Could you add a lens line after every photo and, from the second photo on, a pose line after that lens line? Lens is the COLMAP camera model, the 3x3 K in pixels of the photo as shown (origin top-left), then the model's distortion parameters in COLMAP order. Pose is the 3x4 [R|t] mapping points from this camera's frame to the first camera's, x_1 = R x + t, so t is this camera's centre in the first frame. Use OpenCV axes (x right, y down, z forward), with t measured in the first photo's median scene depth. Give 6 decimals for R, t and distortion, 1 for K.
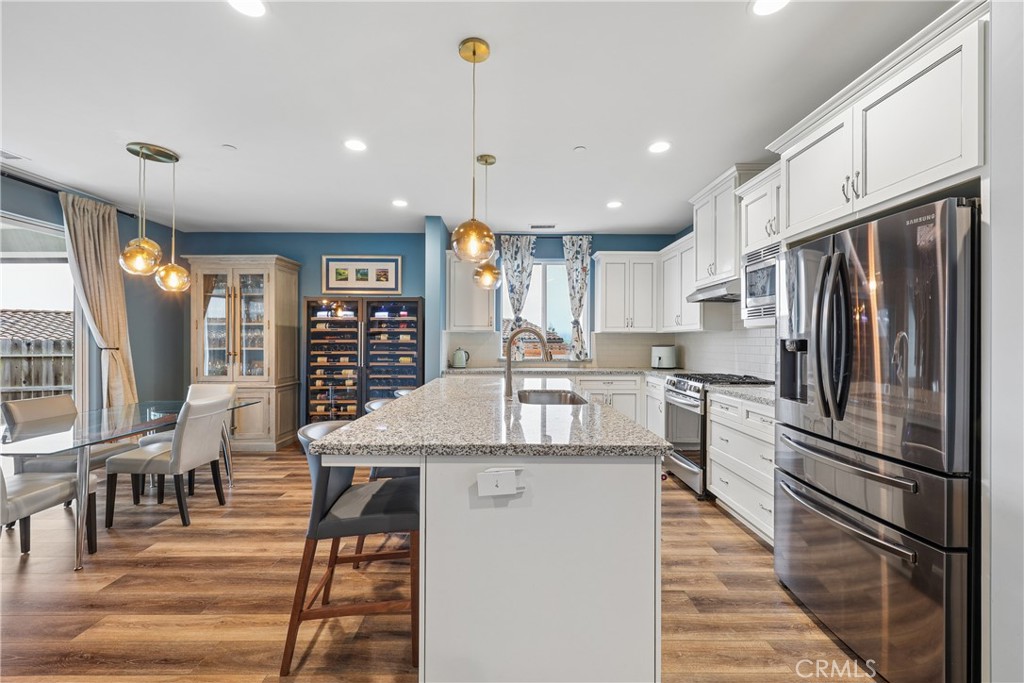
lens RADIAL K [[422.4, 0, 524.8], [0, 422.4, 340.3], [0, 0, 1]] dist [-0.001445, -0.000219]
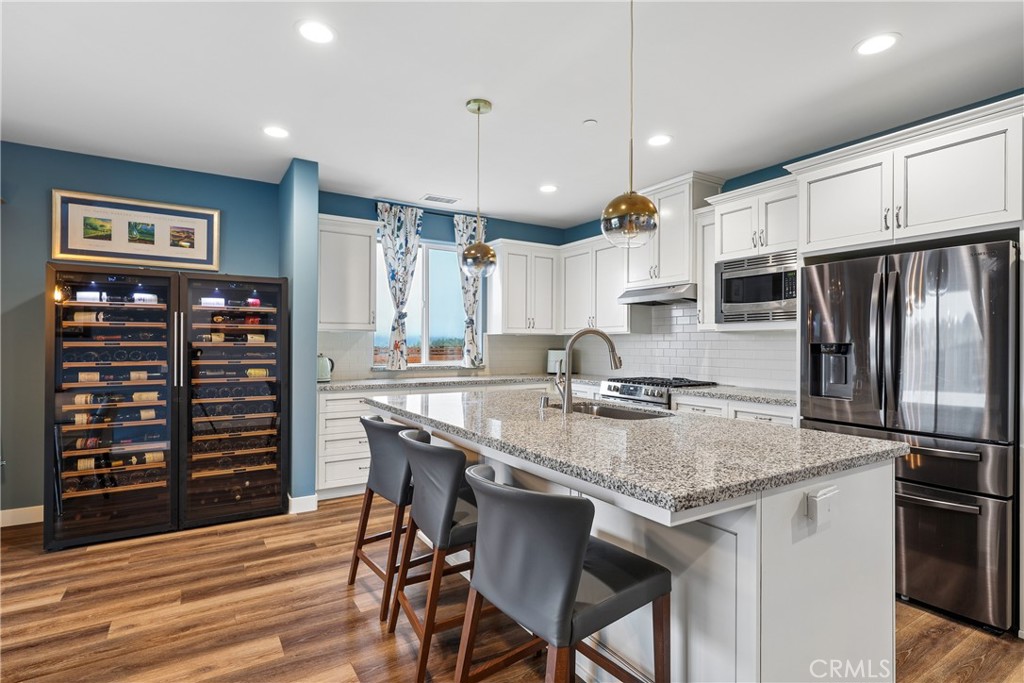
lens RADIAL K [[496.4, 0, 523.8], [0, 496.4, 343.7], [0, 0, 1]] dist [0.002332, -0.000246]
pose [[0.851364, 0.000626, 0.524575, -0.333665], [-0.002093, 0.999995, 0.002202, -0.001084], [-0.524571, -0.002973, 0.851361, 0.130393]]
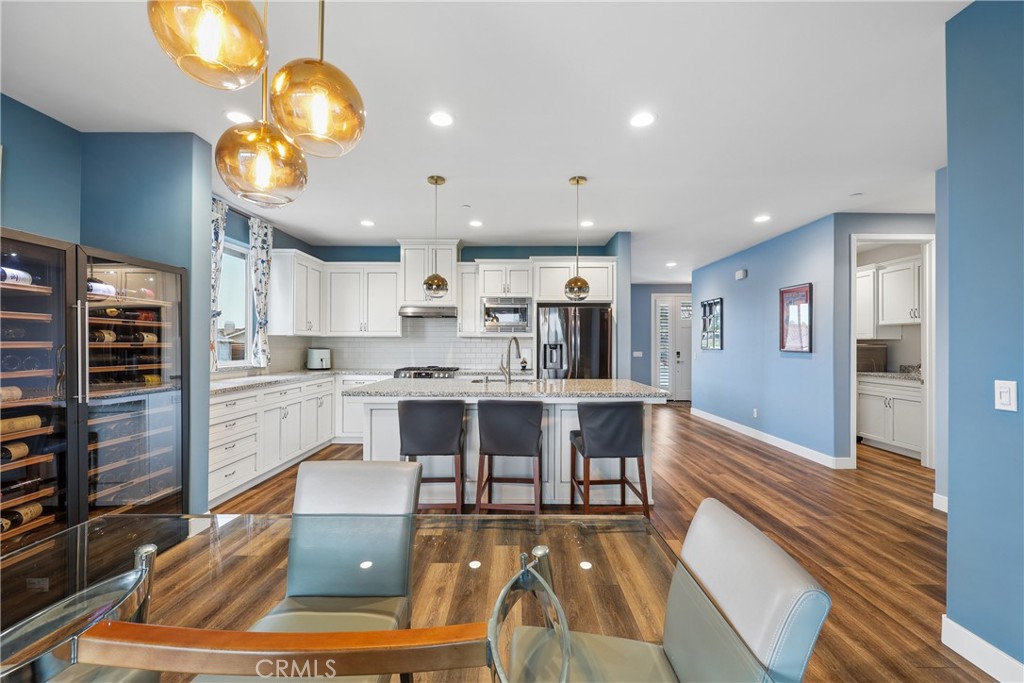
lens RADIAL K [[414.8, 0, 506.3], [0, 414.8, 345.0], [0, 0, 1]] dist [0.000836, 0.000146]
pose [[0.026604, -0.002992, 0.999642, -0.794080], [-0.004660, 0.999984, 0.003117, -0.001370], [-0.999635, -0.004741, 0.026590, 0.536306]]
